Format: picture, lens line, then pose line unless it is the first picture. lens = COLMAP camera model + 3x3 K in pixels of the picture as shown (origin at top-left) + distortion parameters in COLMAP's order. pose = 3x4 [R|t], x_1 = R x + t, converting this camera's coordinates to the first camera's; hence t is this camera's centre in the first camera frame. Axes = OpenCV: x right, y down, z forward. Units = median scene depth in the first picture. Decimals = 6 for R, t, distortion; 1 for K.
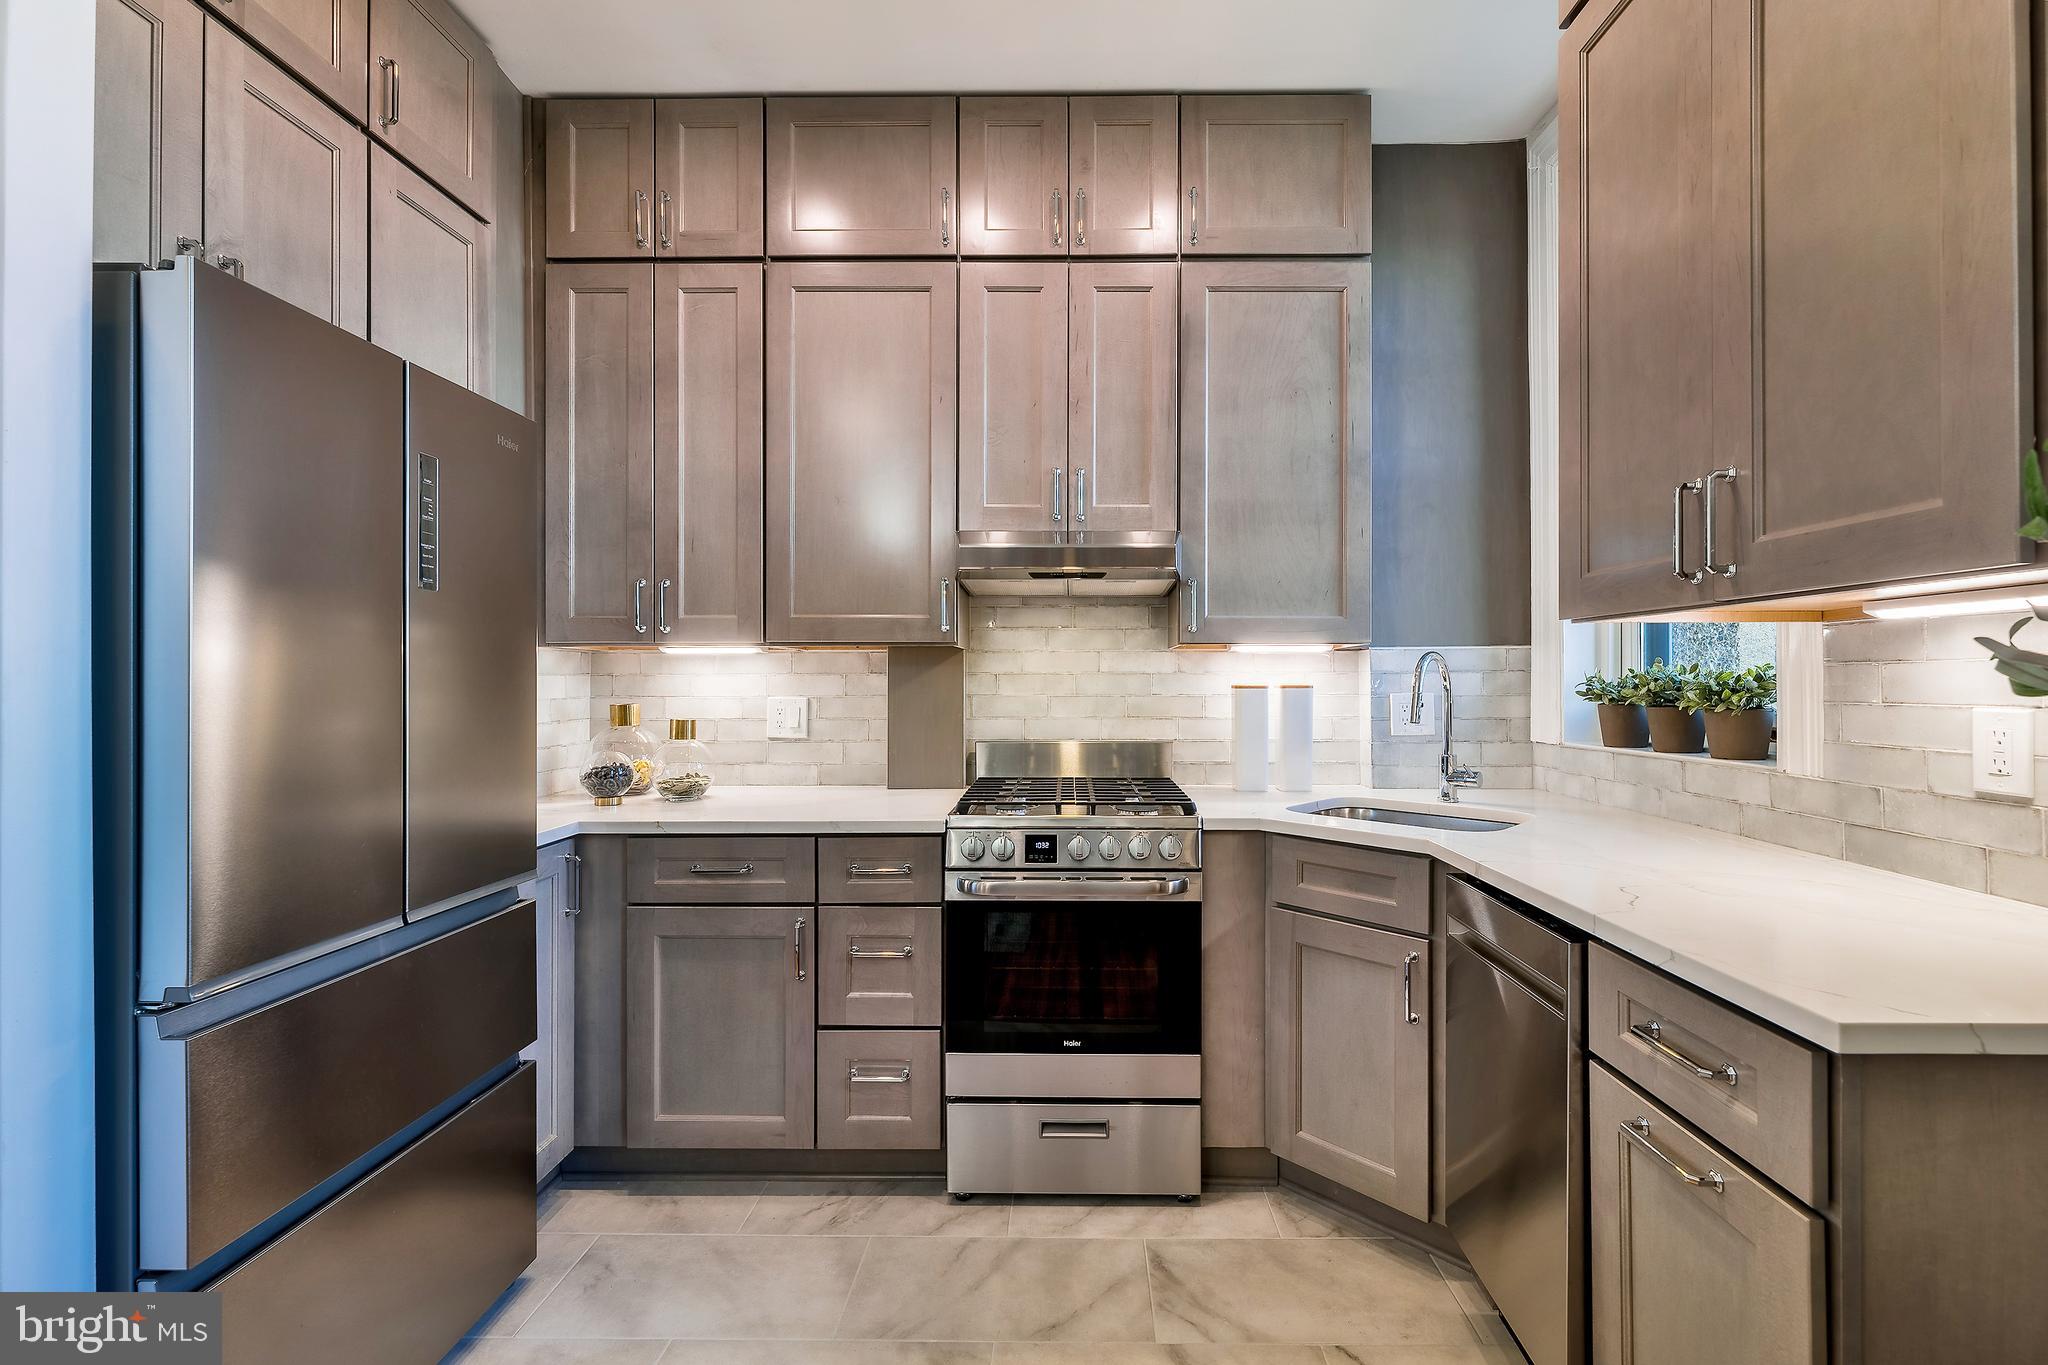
lens RADIAL K [[872.8, 0, 1025.7], [0, 872.8, 684.5], [0, 0, 1]] dist [0.002811, -0.001146]
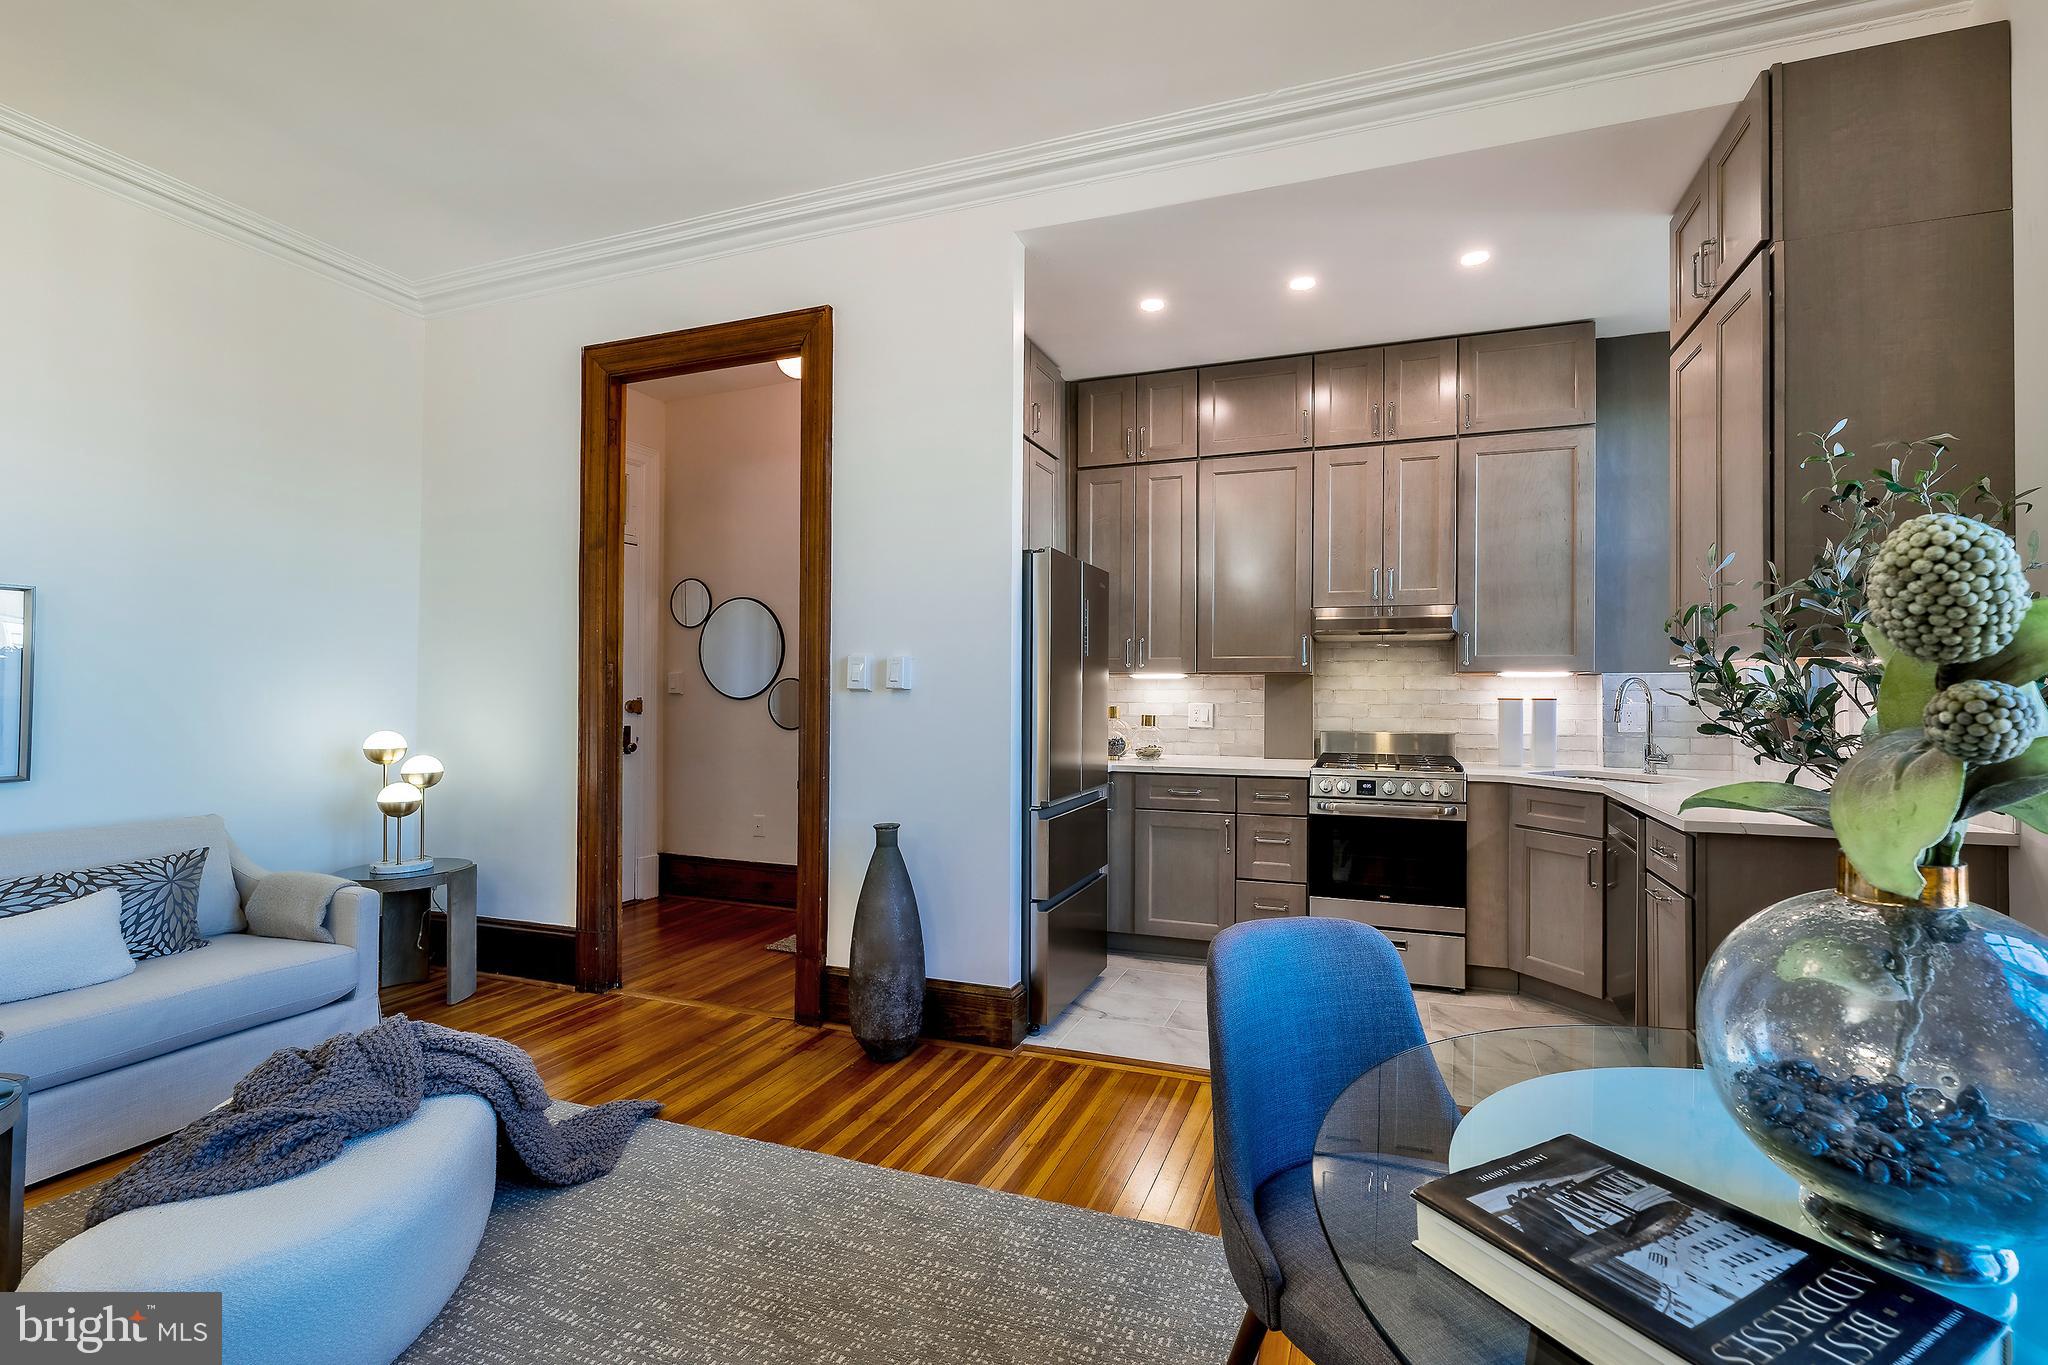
lens RADIAL K [[872.8, 0, 1017.4], [0, 872.8, 686.4], [0, 0, 1]] dist [0.002811, -0.001146]
pose [[0.942525, 0.003822, -0.334115, -0.058270], [-0.008393, 0.999890, -0.012238, 0.006925], [0.334031, 0.014338, 0.942453, -0.909552]]
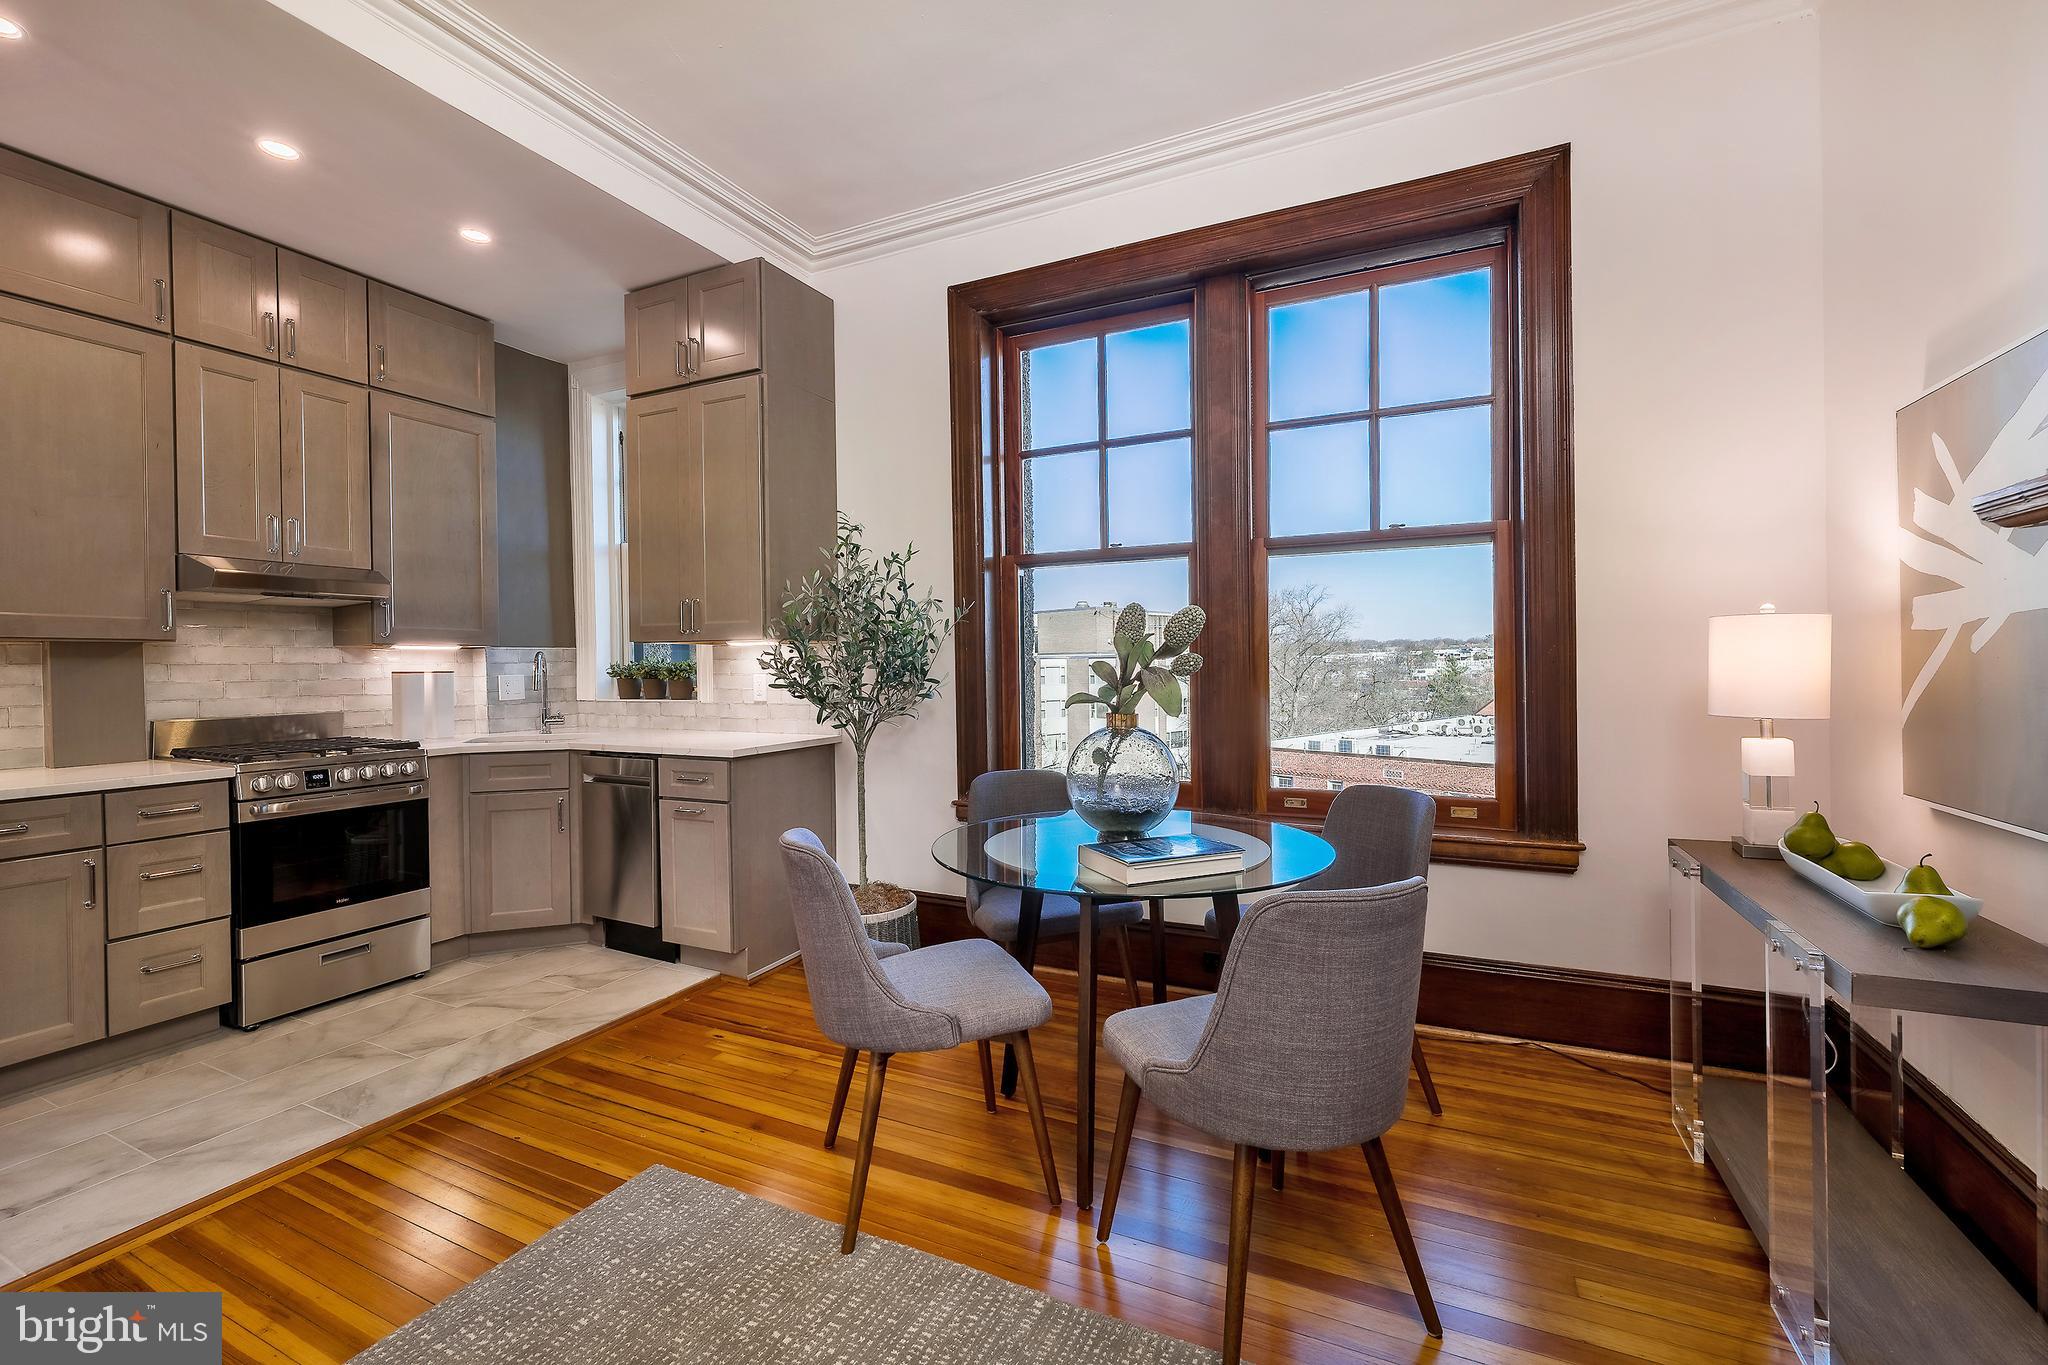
lens RADIAL K [[872.8, 0, 1052.2], [0, 872.8, 679.9], [0, 0, 1]] dist [0.002811, -0.001146]
pose [[0.405536, -0.017652, 0.913909, -0.827294], [0.012439, 0.999828, 0.013792, 0.009779], [-0.913994, 0.005775, 0.405686, -0.772043]]
